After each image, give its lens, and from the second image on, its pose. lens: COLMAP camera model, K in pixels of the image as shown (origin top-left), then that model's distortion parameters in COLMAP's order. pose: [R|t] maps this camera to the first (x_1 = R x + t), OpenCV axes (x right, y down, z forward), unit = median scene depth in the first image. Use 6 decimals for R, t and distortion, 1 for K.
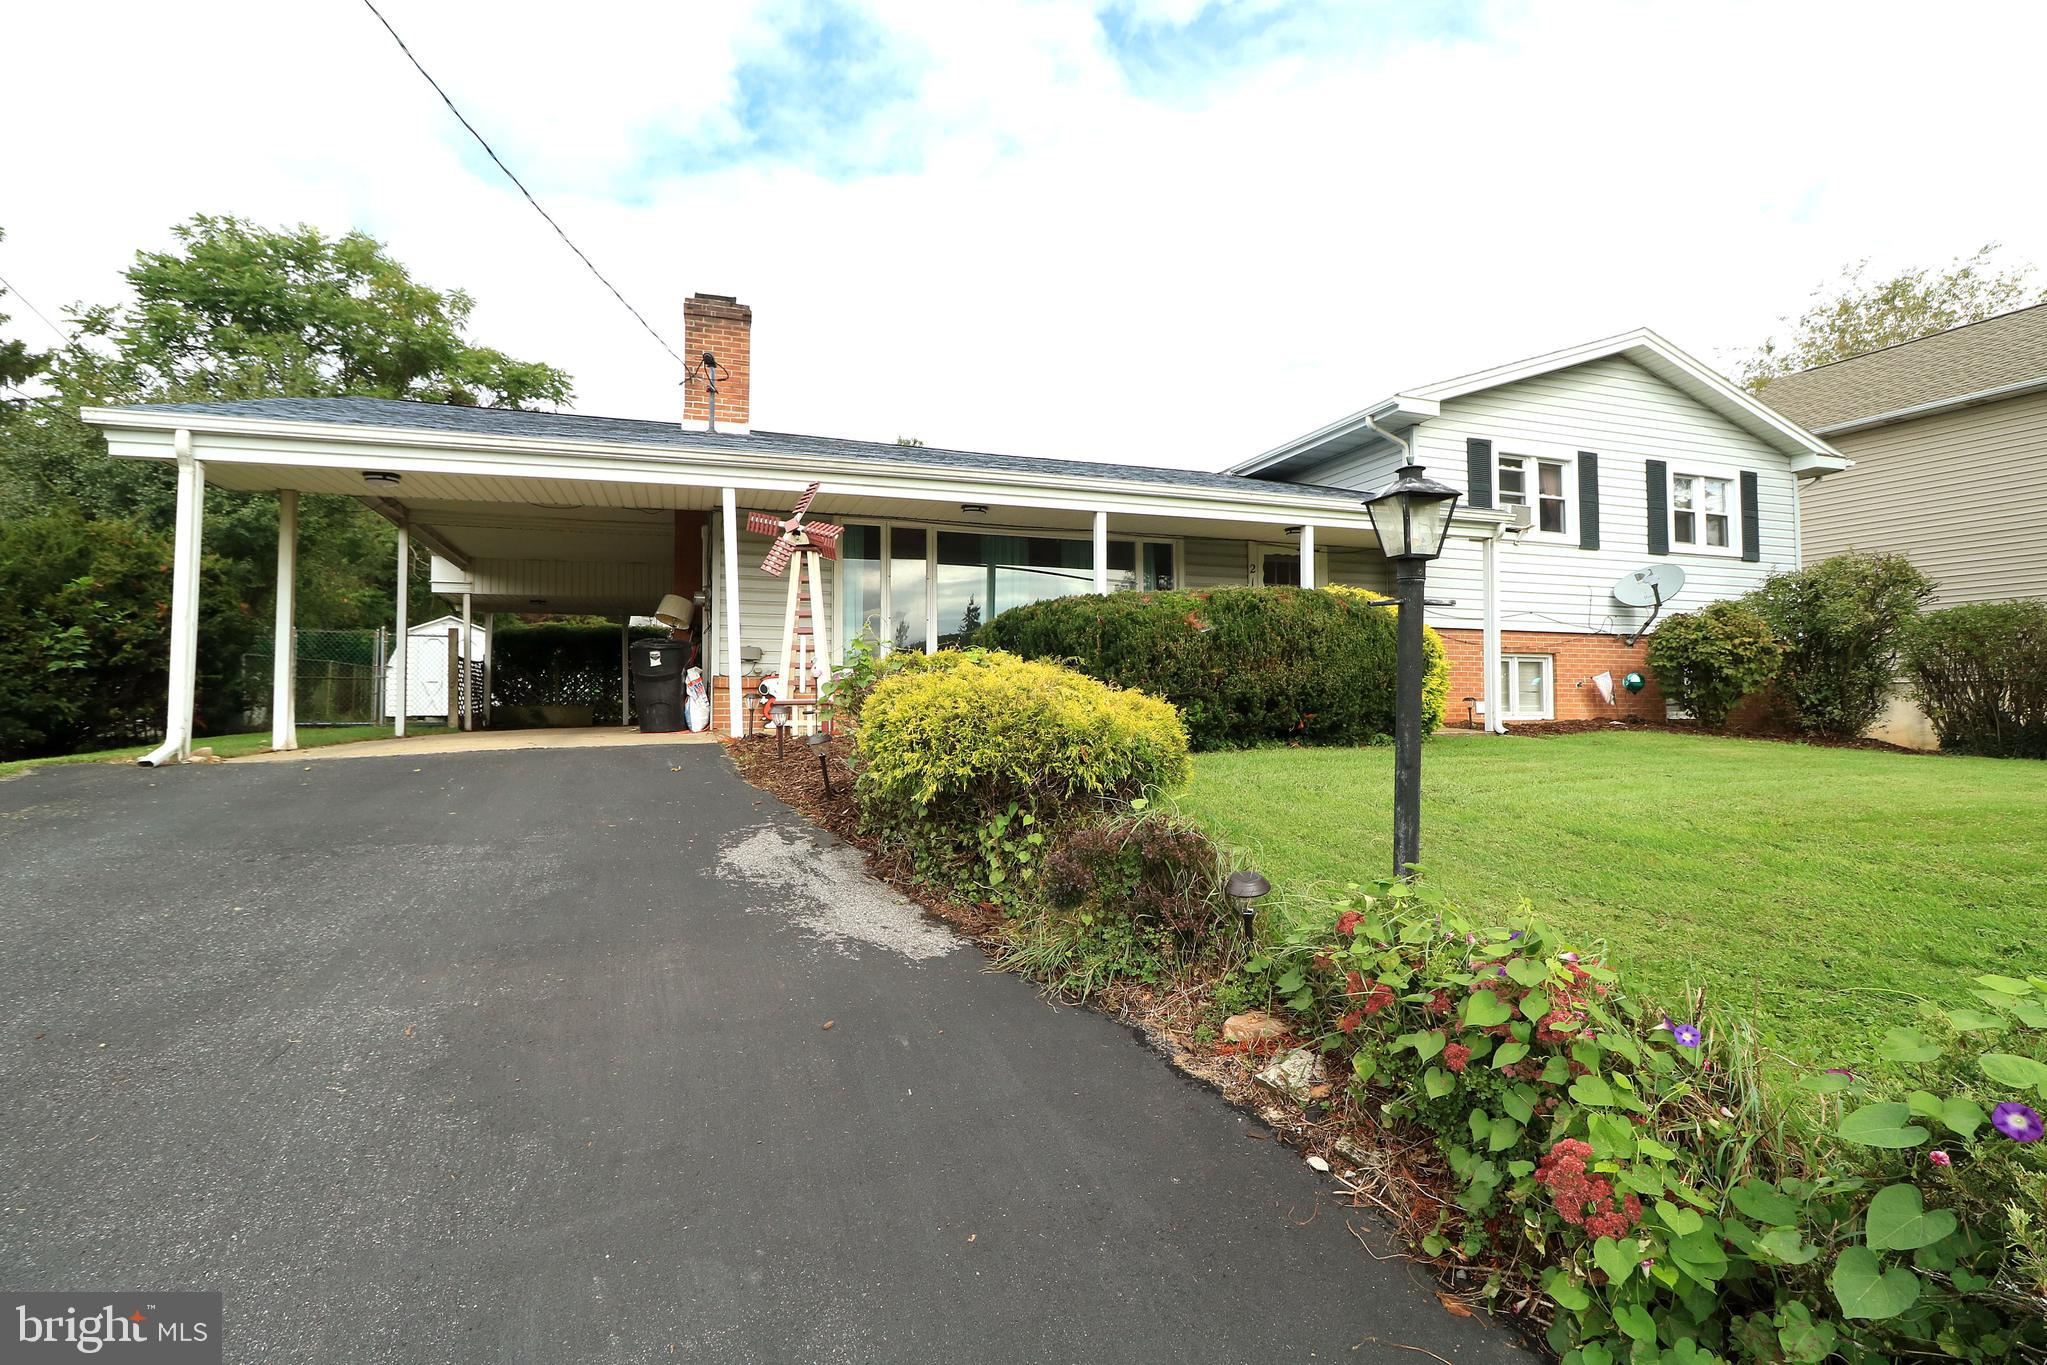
lens RADIAL K [[1006.9, 0, 1022.4], [0, 1006.9, 673.2], [0, 0, 1]] dist [0.048374, -0.007129]
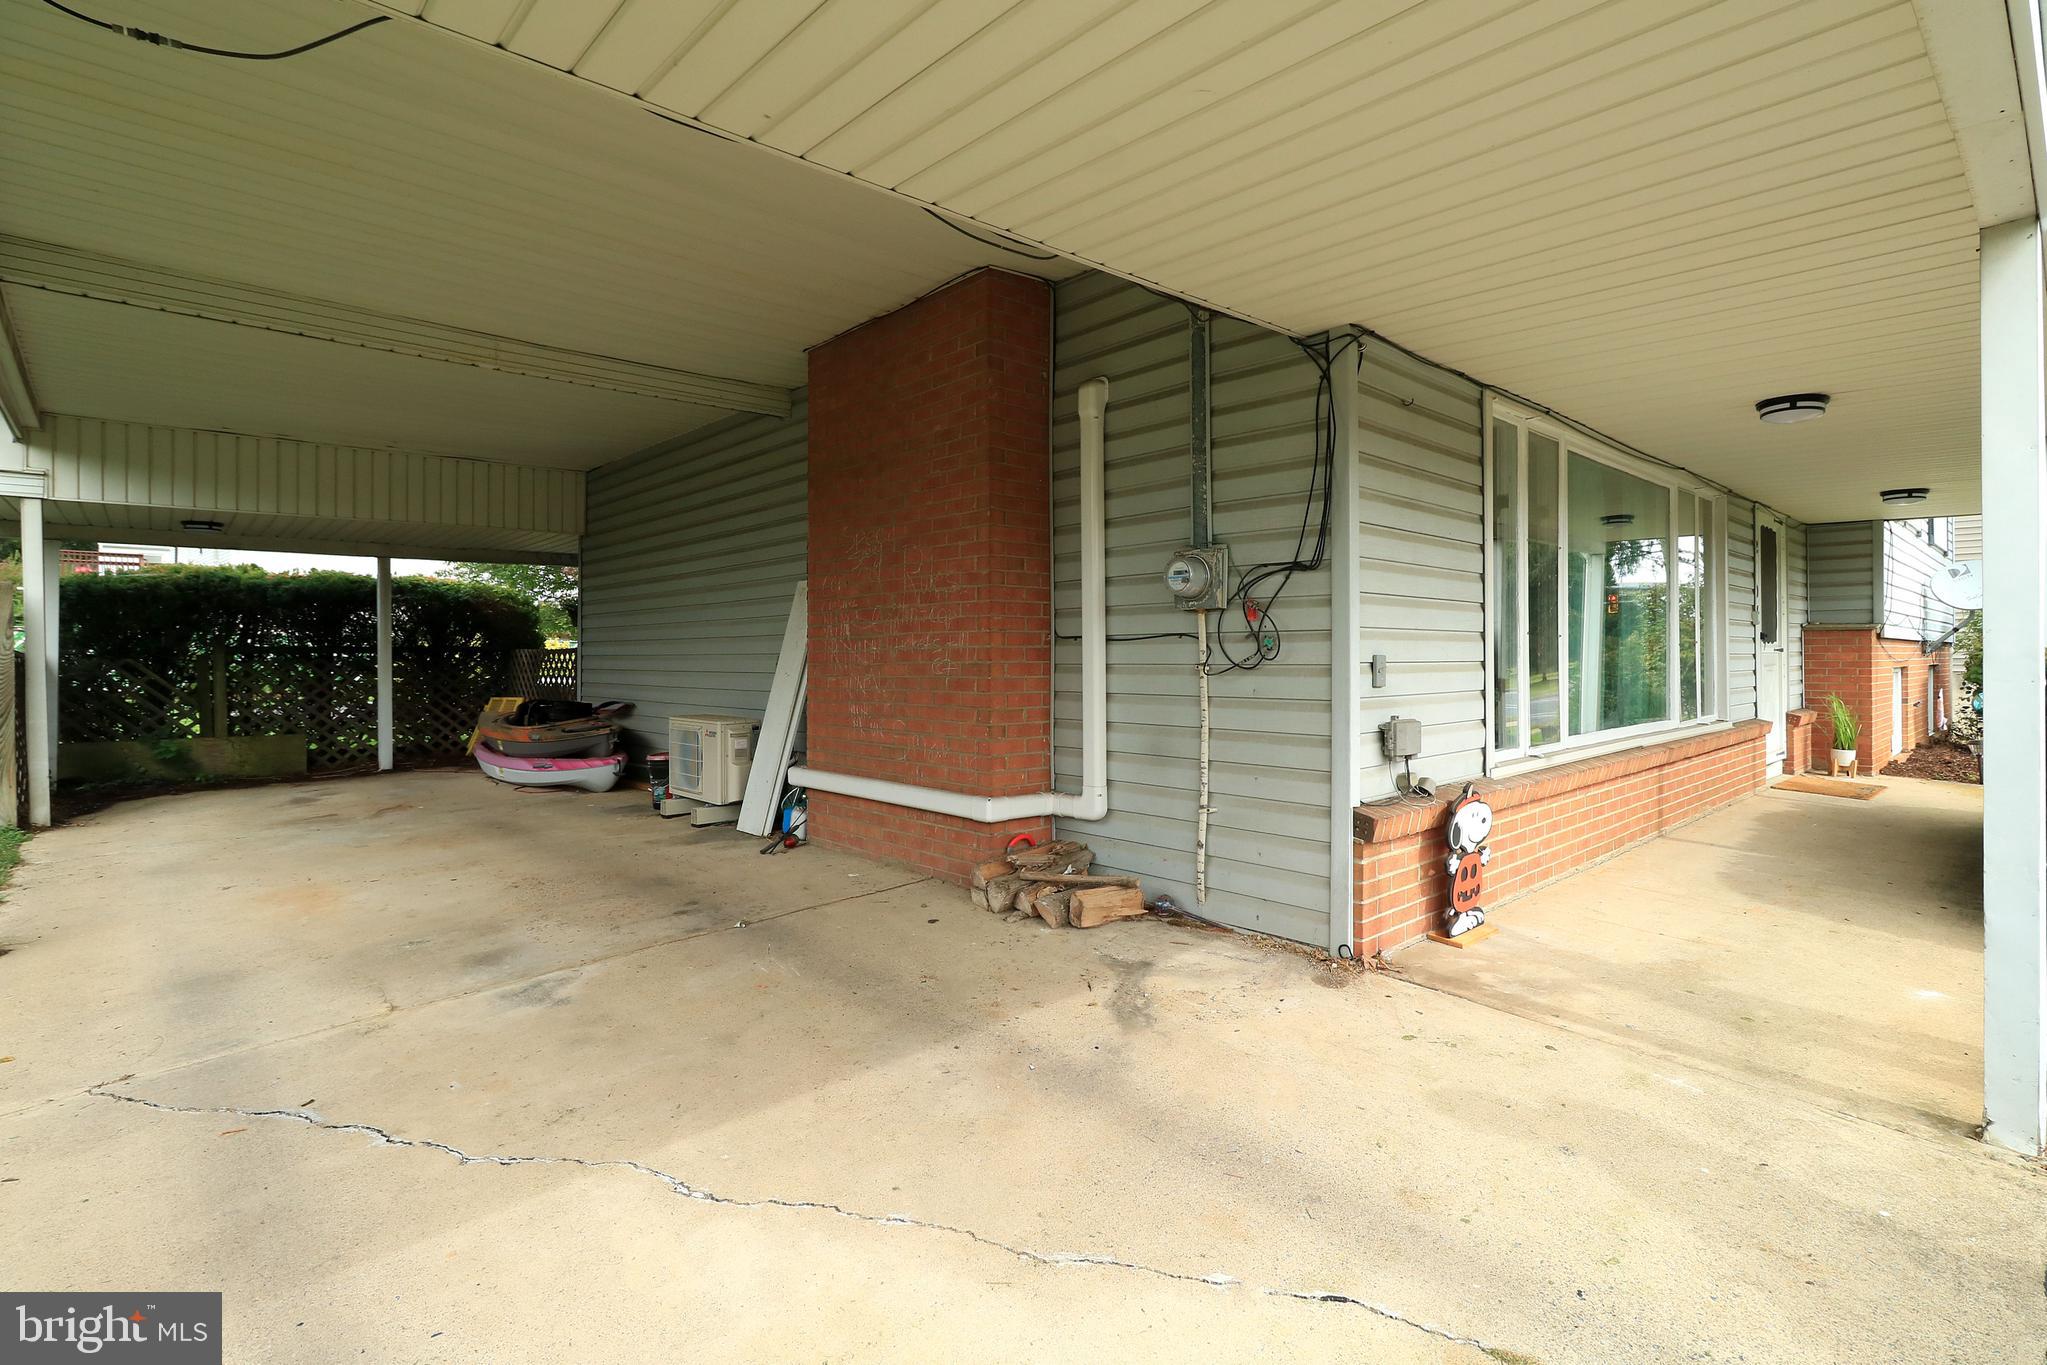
lens RADIAL K [[1006.9, 0, 1034.5], [0, 1006.9, 631.1], [0, 0, 1]] dist [0.048374, -0.007129]
pose [[0.918424, 0.013124, 0.395381, -0.421707], [-0.020772, 0.999671, 0.015070, -0.047559], [-0.395053, -0.022053, 0.918394, 0.548911]]
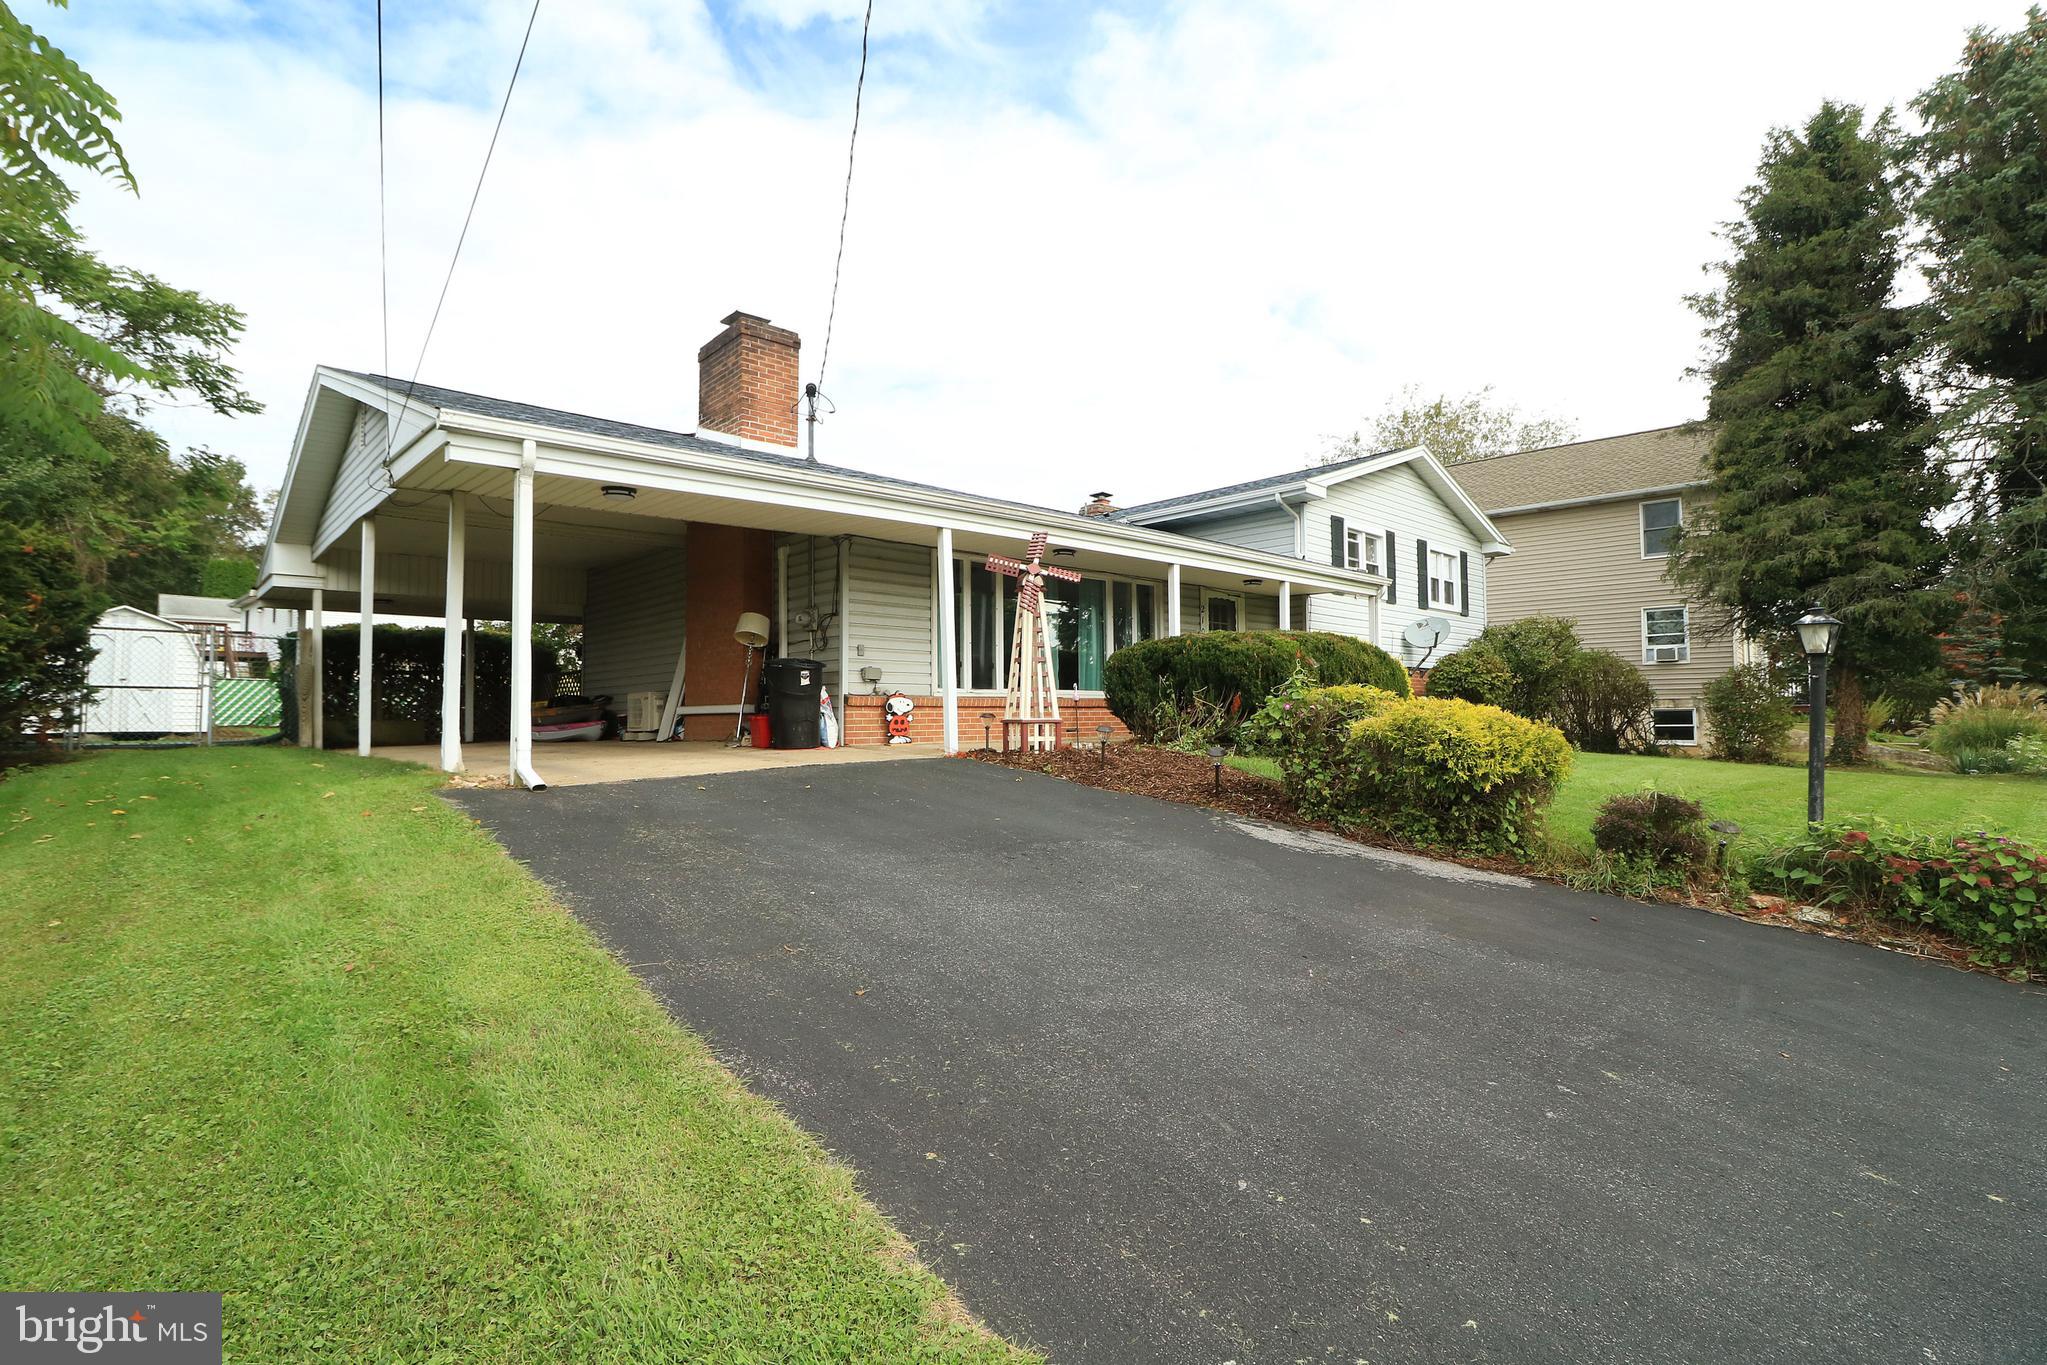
lens RADIAL K [[1006.9, 0, 1005.9], [0, 1006.9, 681.3], [0, 0, 1]] dist [0.048374, -0.007129]
pose [[0.925309, 0.015330, 0.378904, -0.423386], [-0.015634, 0.999875, -0.002275, -0.008640], [-0.378892, -0.003818, 0.925433, -0.038588]]
